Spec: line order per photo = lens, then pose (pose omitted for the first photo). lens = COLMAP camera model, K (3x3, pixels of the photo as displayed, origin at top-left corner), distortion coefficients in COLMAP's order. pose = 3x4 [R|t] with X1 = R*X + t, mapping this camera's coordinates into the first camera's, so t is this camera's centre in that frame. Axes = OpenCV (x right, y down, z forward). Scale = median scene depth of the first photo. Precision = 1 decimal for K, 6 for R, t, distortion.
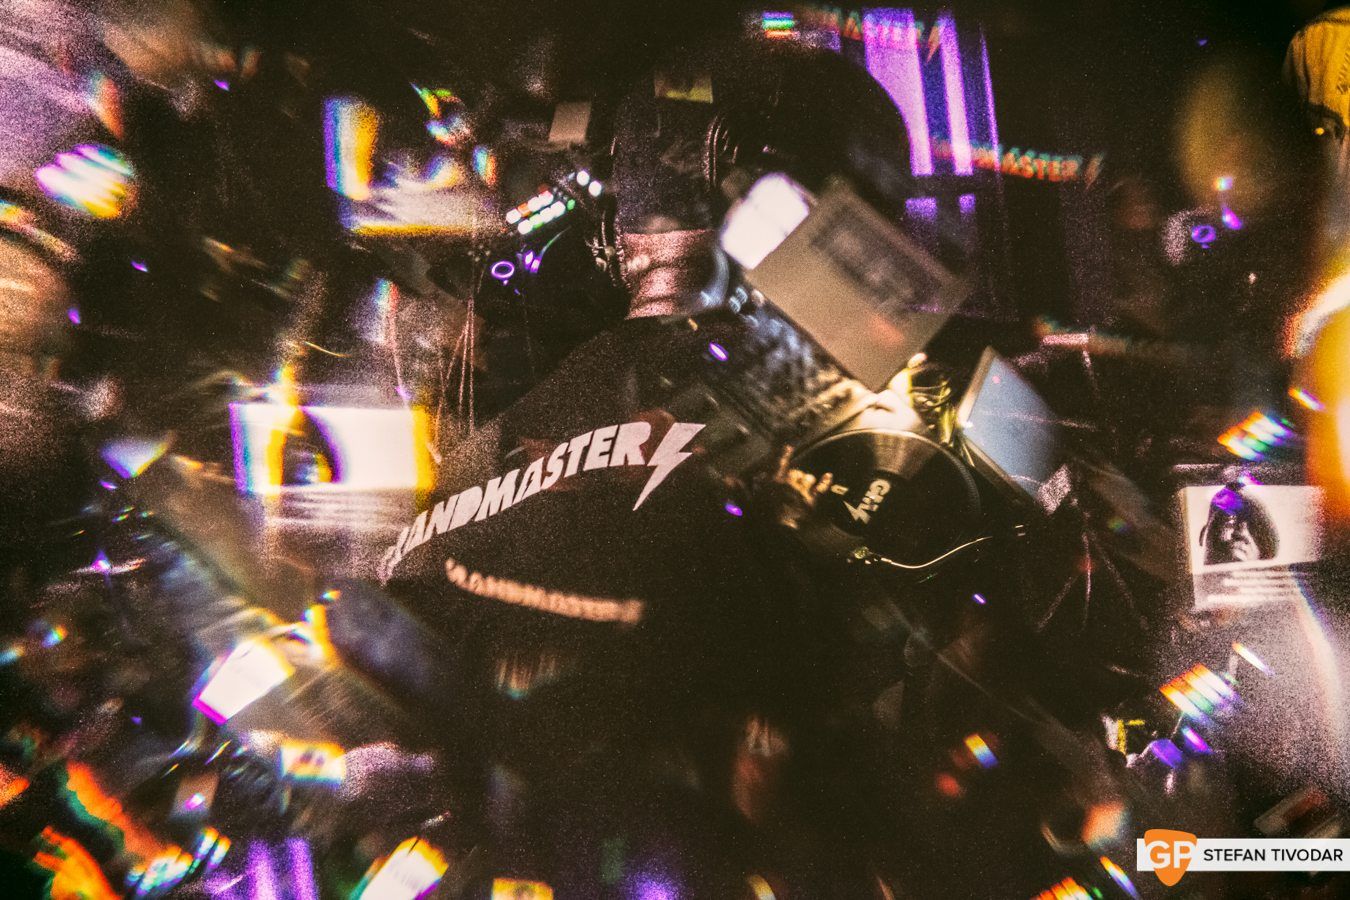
lens RADIAL K [[3420.5, 0, 669.5], [0, 3420.5, 449.9], [0, 0, 1]] dist [0.057077, 0.000000]
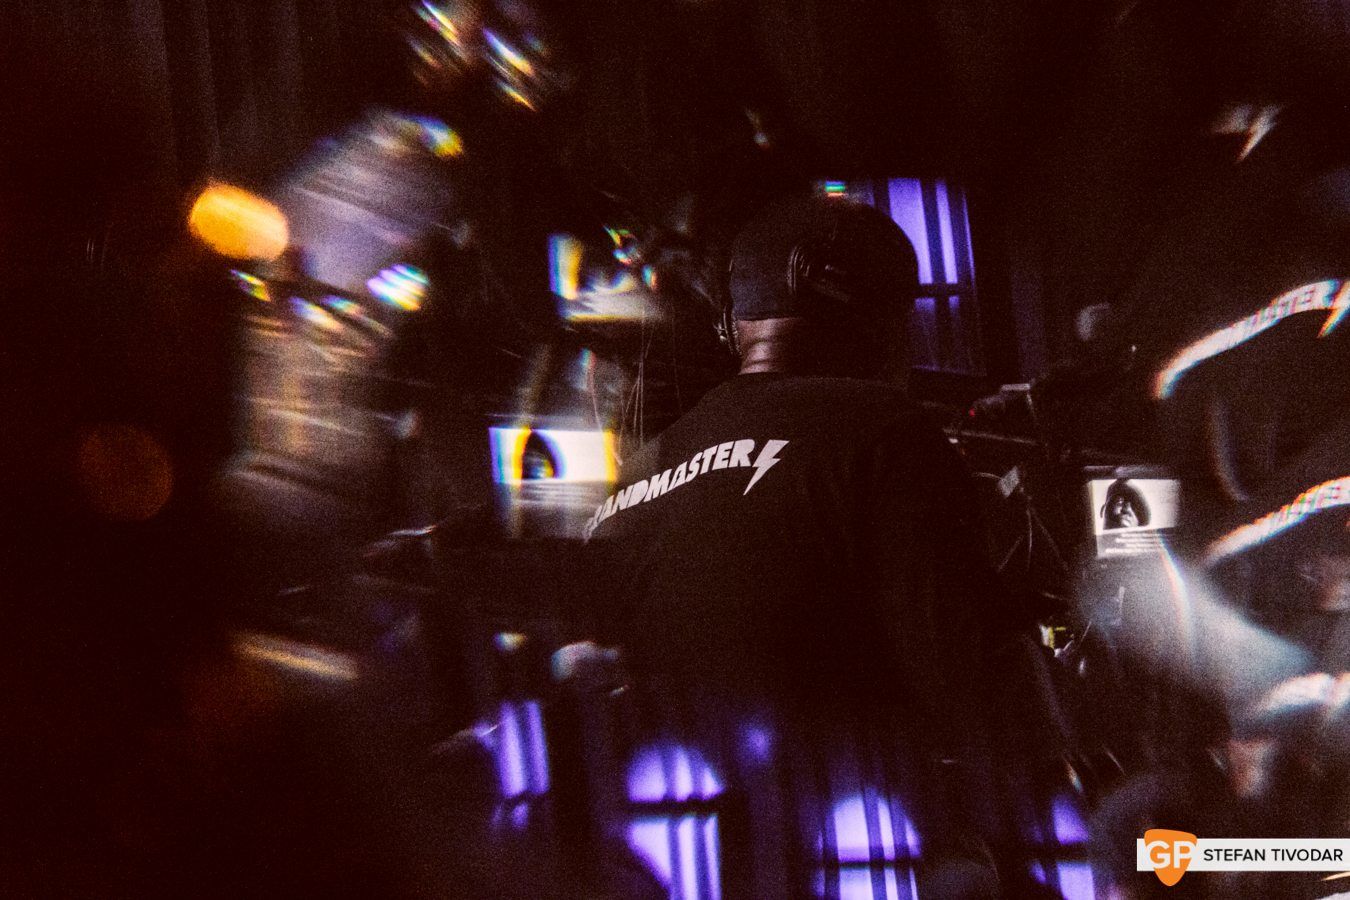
lens RADIAL K [[3420.5, 0, 674.4], [0, 3420.5, 449.7], [0, 0, 1]] dist [0.057077, 0.000000]
pose [[0.999428, -0.000056, -0.033809, 0.010980], [-0.000024, 0.999997, -0.002379, 0.000391], [0.033809, 0.002378, 0.999425, -0.585792]]
